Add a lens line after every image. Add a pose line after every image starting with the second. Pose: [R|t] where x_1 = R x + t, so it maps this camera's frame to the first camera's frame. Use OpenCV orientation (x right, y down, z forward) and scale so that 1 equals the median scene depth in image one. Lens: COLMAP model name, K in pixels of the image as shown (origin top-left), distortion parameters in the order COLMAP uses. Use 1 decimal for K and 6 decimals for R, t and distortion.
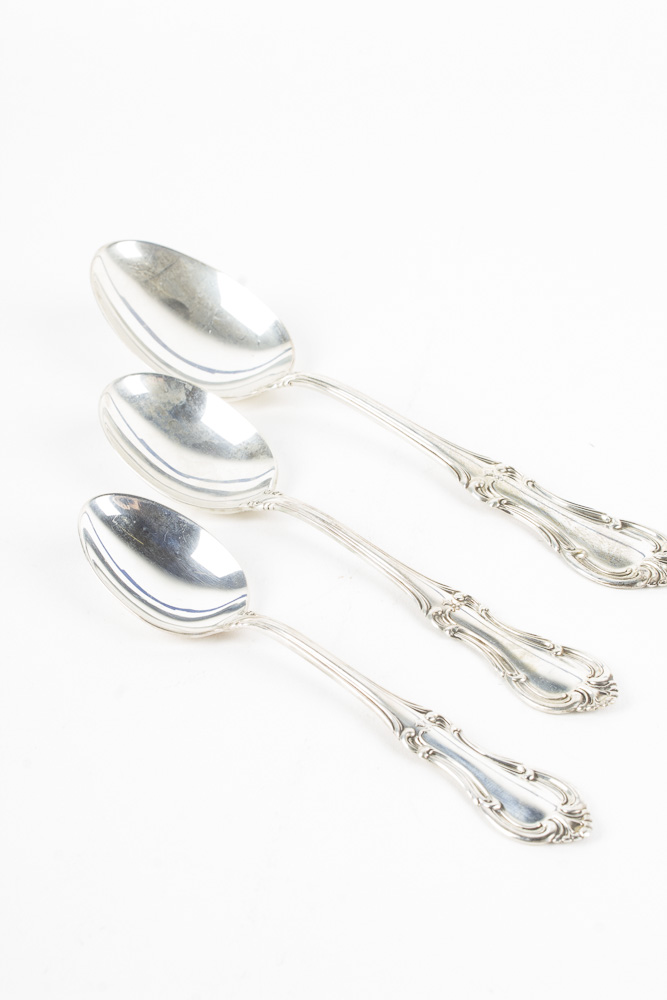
lens RADIAL K [[1657.3, 0, 333.5], [0, 1657.3, 500.0], [0, 0, 1]] dist [-0.035674, -0.004503]
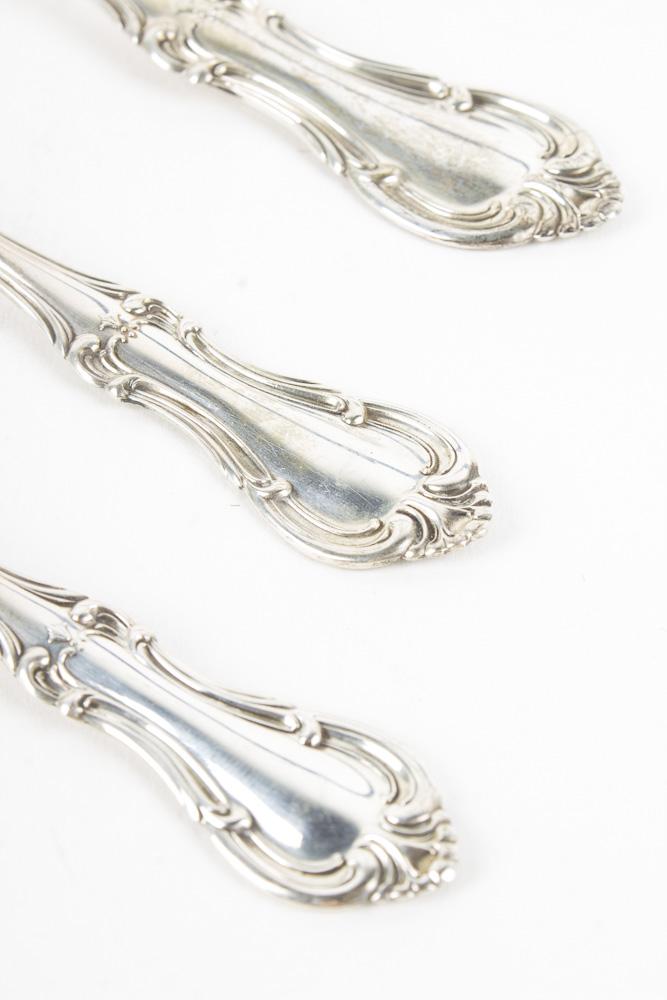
lens RADIAL K [[1639.4, 0, 333.5], [0, 1639.4, 500.0], [0, 0, 1]] dist [0.017807, 0.000992]
pose [[0.990177, -0.110996, 0.085029, 0.087409], [0.077574, 0.942050, 0.326380, -0.035493], [-0.116328, -0.316578, 0.941407, 0.559911]]
